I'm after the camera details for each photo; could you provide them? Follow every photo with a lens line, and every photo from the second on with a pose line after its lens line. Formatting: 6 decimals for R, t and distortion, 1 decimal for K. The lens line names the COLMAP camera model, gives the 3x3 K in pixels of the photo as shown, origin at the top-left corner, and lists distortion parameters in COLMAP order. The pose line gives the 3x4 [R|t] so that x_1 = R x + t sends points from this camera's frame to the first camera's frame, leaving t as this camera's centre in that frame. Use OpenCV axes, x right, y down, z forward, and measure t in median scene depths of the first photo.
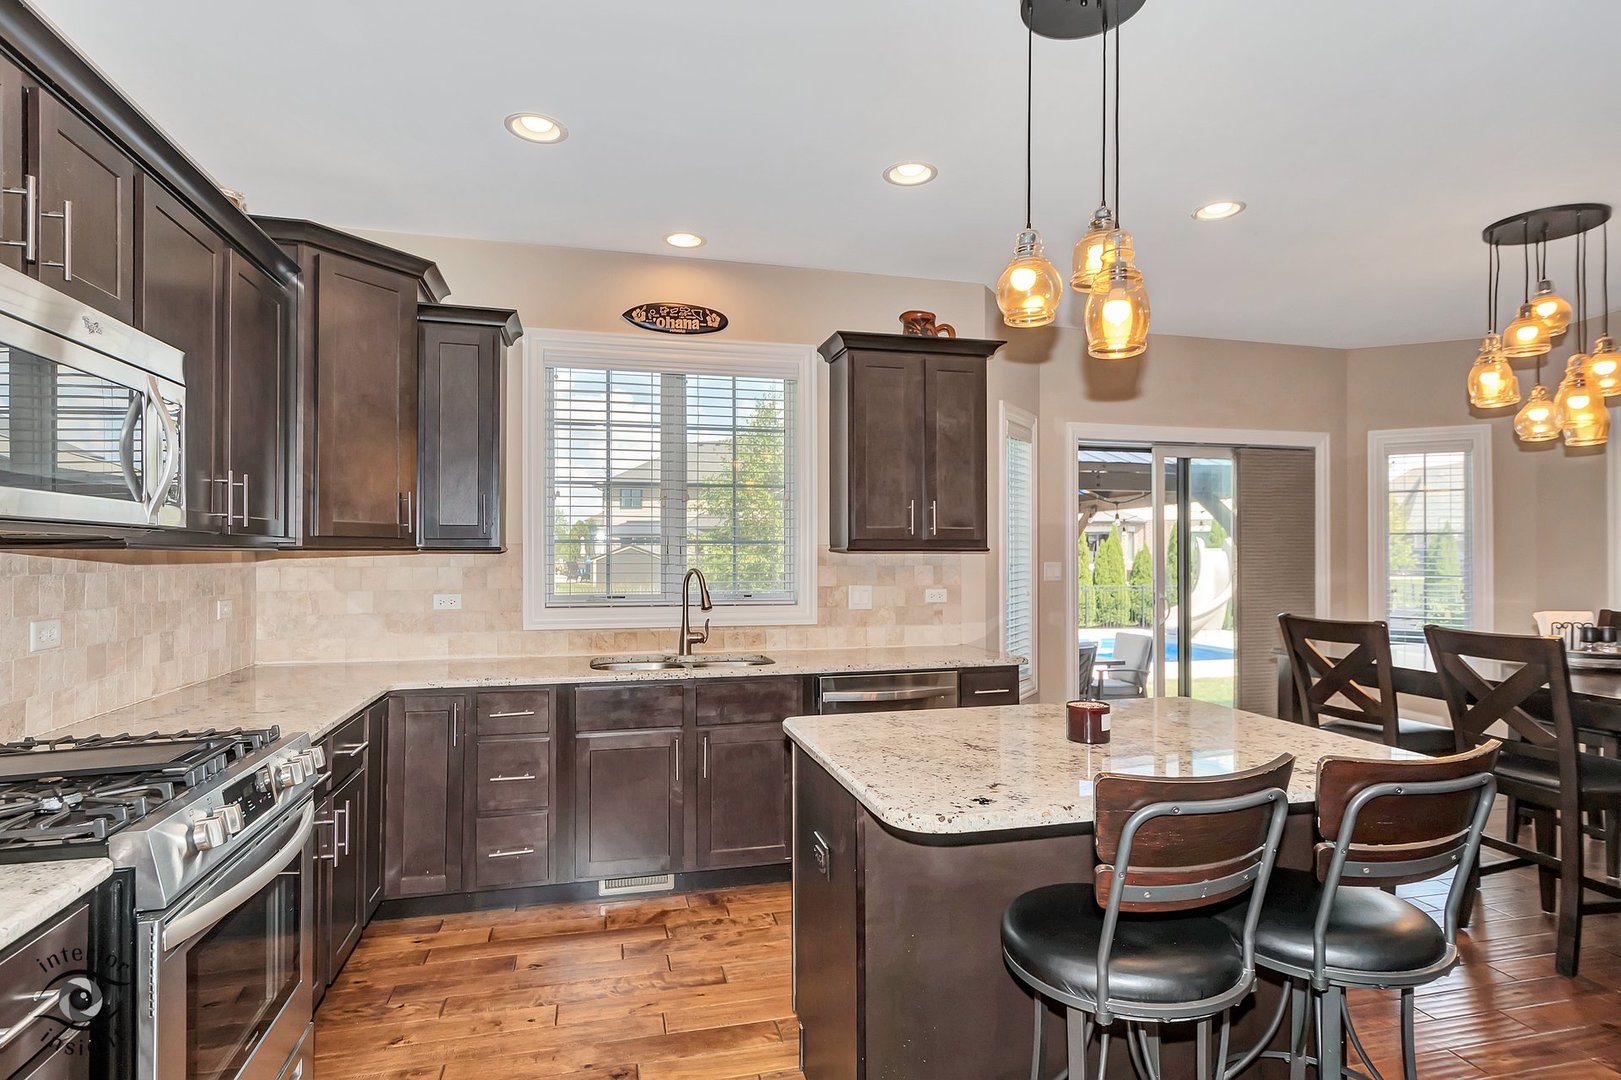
lens RADIAL K [[853.5, 0, 806.7], [0, 853.5, 549.7], [0, 0, 1]] dist [0.022273, -0.009564]
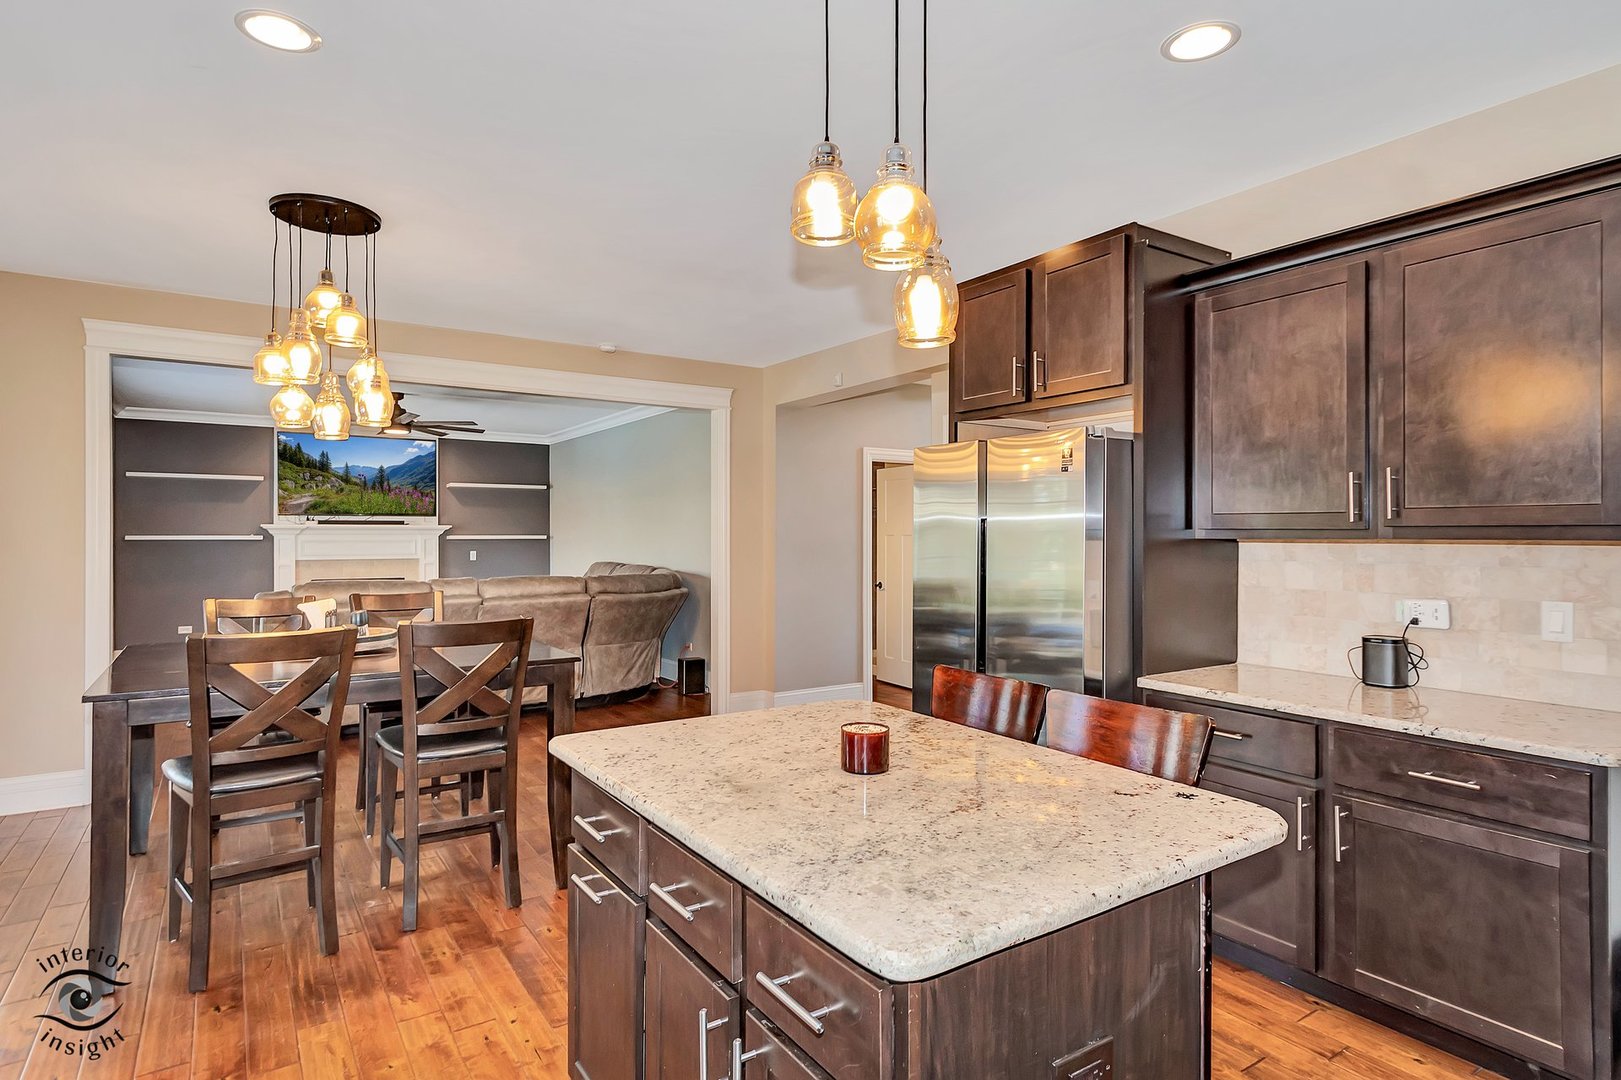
lens RADIAL K [[853.5, 0, 806.7], [0, 853.5, 549.7], [0, 0, 1]] dist [0.022273, -0.009564]
pose [[-0.335573, -0.021066, 0.941779, -0.525724], [-0.007977, 0.999778, 0.019521, -0.018870], [-0.941980, -0.000962, -0.335667, 1.525748]]
